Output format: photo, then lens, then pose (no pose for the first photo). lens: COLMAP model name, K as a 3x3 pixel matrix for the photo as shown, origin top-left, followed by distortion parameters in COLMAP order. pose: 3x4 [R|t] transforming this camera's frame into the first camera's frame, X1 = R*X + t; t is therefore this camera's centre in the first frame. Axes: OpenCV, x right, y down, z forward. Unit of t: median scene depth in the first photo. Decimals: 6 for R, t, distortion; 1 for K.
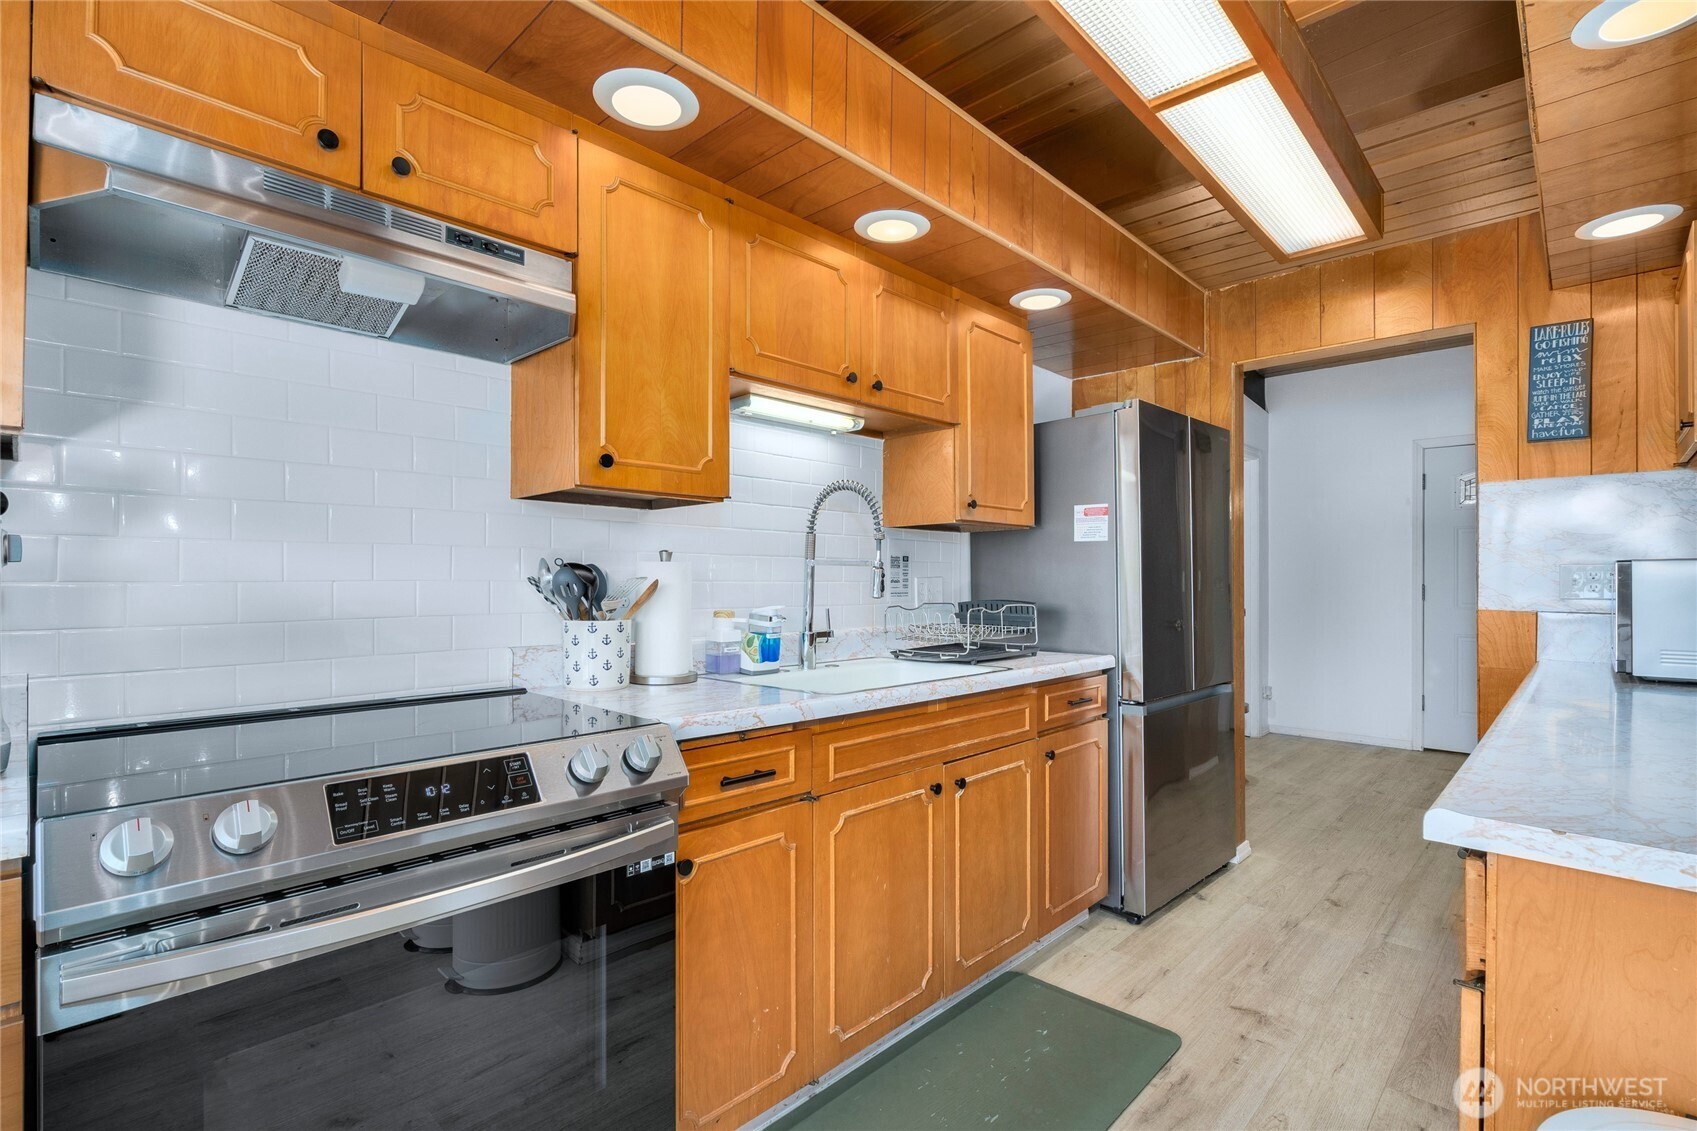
lens RADIAL K [[777.7, 0, 841.4], [0, 777.7, 577.6], [0, 0, 1]] dist [-0.002543, 0.000258]
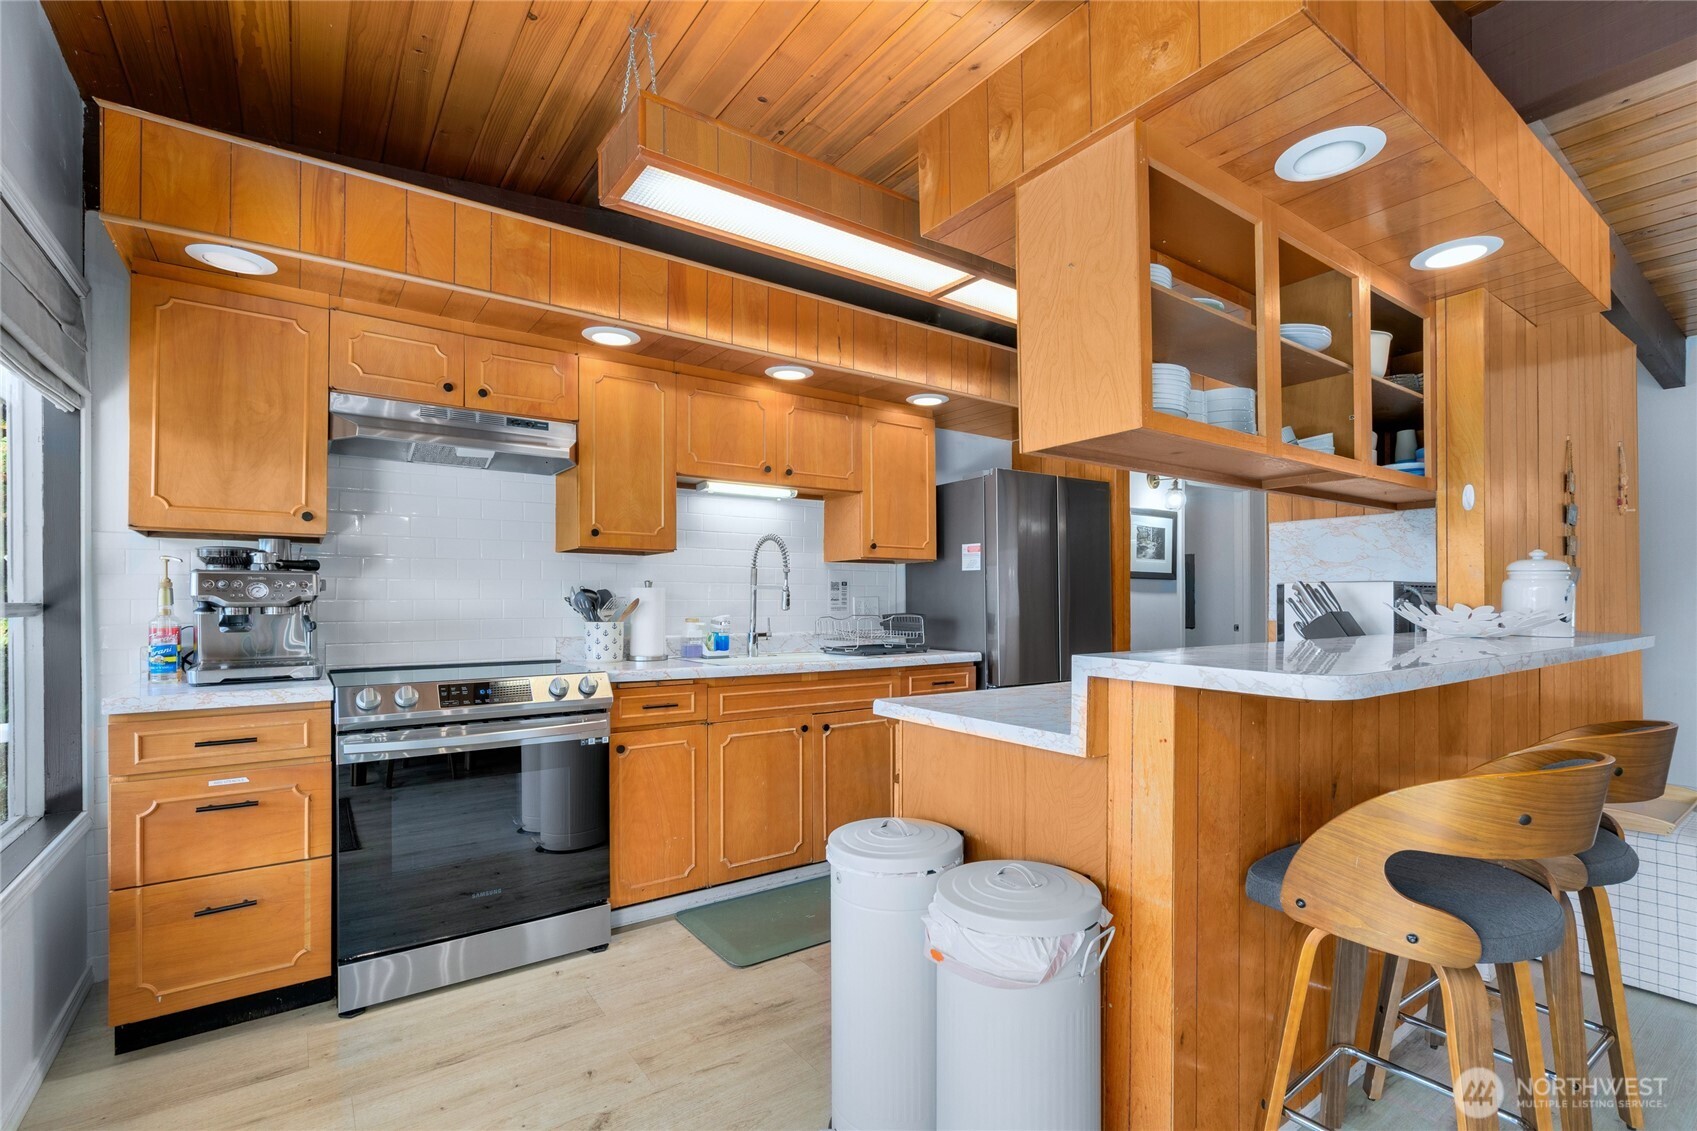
lens RADIAL K [[765.0, 0, 843.9], [0, 765.0, 597.5], [0, 0, 1]] dist [-0.001009, -0.000019]
pose [[0.983149, -0.002449, -0.182789, 0.510544], [0.002284, 0.999997, -0.001115, 0.003643], [0.182791, 0.000678, 0.983152, -0.556010]]
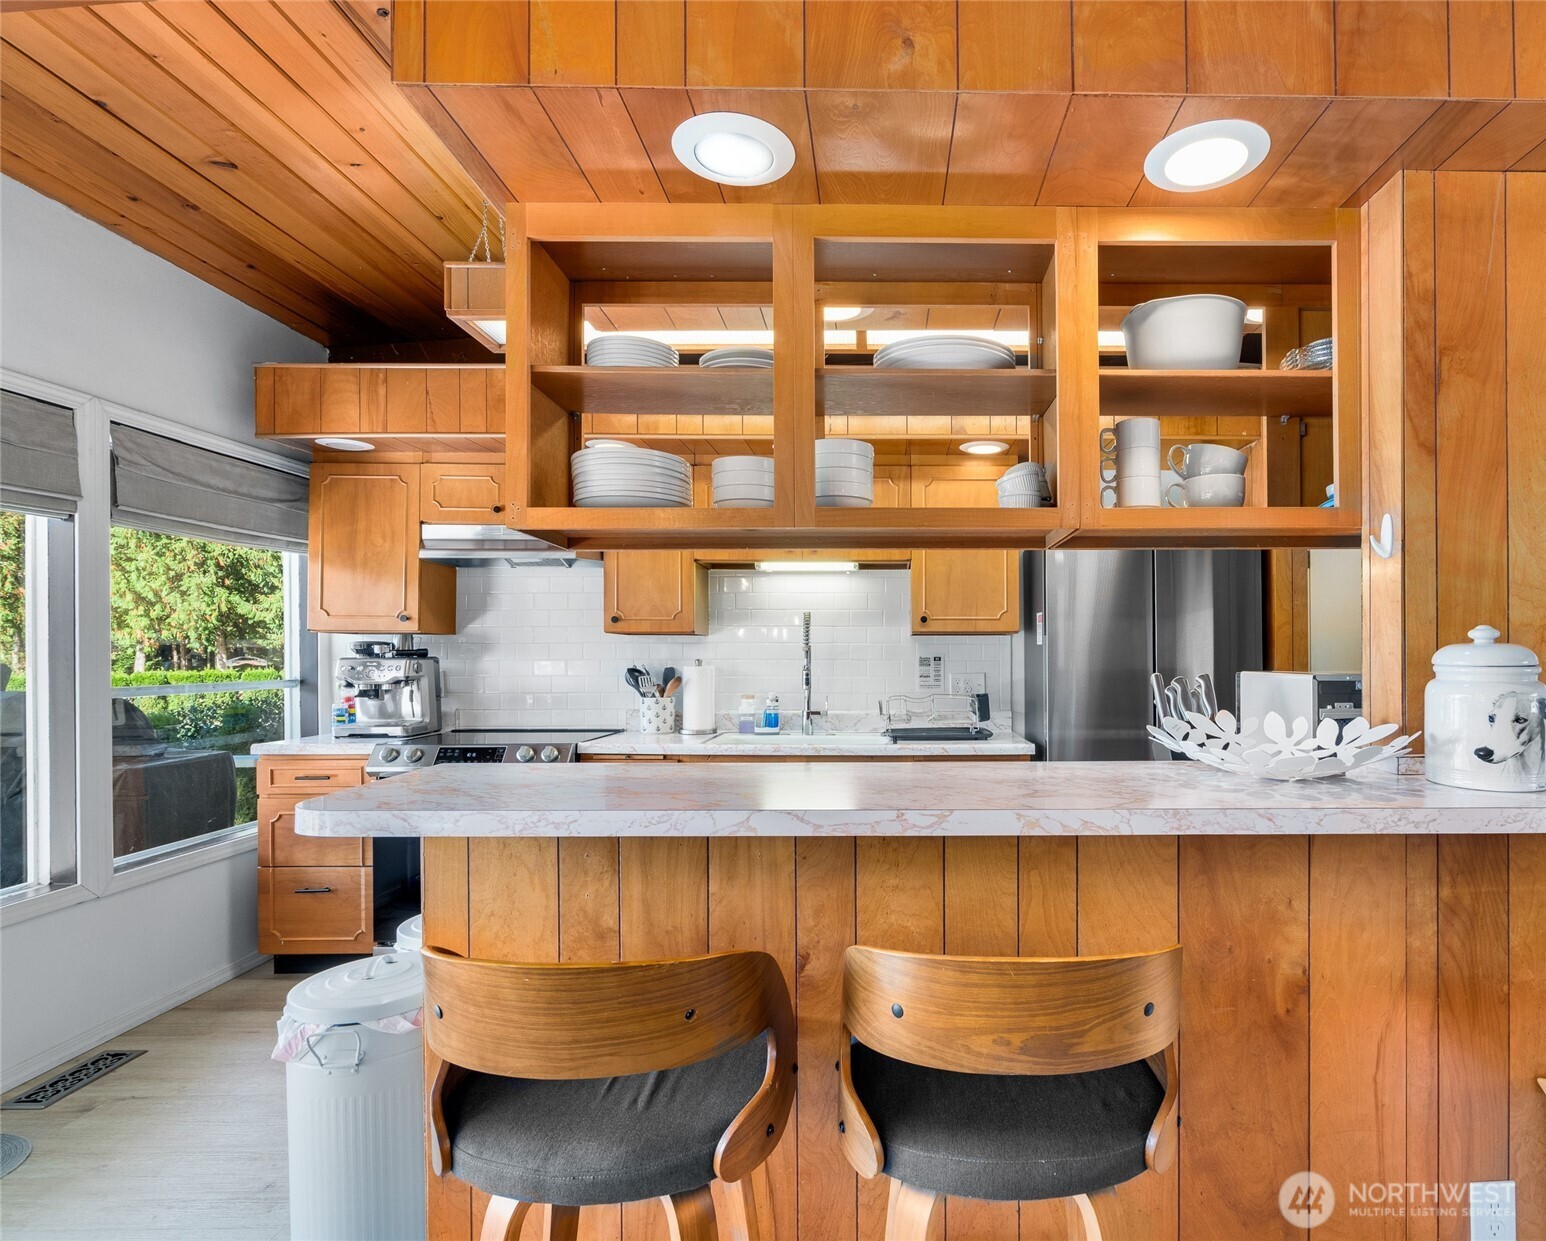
lens RADIAL K [[832.3, 0, 896.4], [0, 832.3, 658.5], [0, 0, 1]] dist [-0.004789, -0.001763]
pose [[0.710105, 0.001003, -0.704095, 1.519632], [0.003166, 0.999984, 0.004618, -0.047590], [0.704089, -0.005509, 0.710090, -0.029391]]
